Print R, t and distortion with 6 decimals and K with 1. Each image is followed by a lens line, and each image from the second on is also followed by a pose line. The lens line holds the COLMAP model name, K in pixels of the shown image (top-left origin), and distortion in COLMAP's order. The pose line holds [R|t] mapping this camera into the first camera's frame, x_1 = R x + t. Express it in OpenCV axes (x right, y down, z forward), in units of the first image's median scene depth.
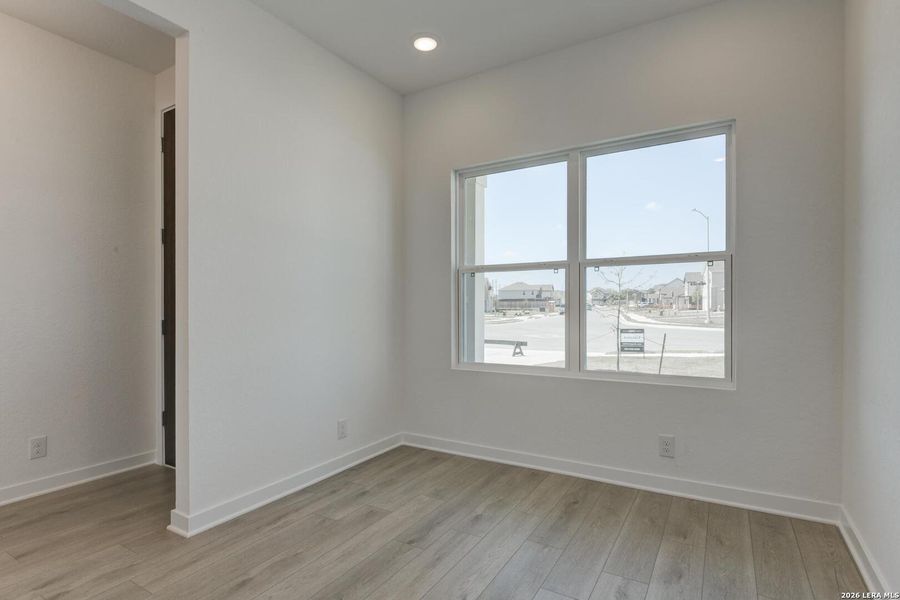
lens RADIAL K [[470.7, 0, 456.2], [0, 470.7, 298.3], [0, 0, 1]] dist [-0.000074, -0.002577]
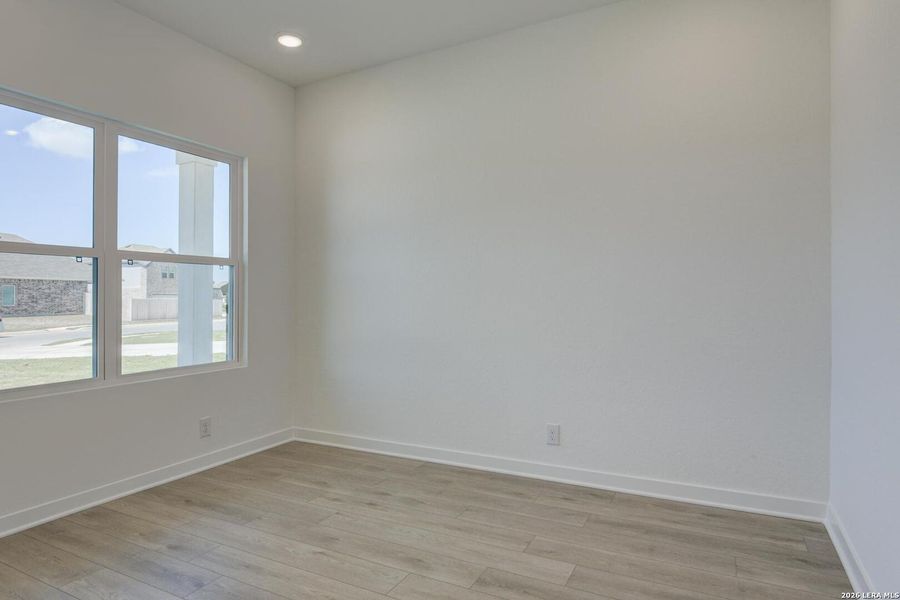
lens RADIAL K [[517.2, 0, 454.6], [0, 517.2, 298.7], [0, 0, 1]] dist [0.006138, -0.001611]
pose [[-0.060841, 0.007298, 0.998121, -0.834305], [-0.003374, 0.999966, -0.007517, 0.015126], [-0.998142, -0.003825, -0.060814, 0.488318]]
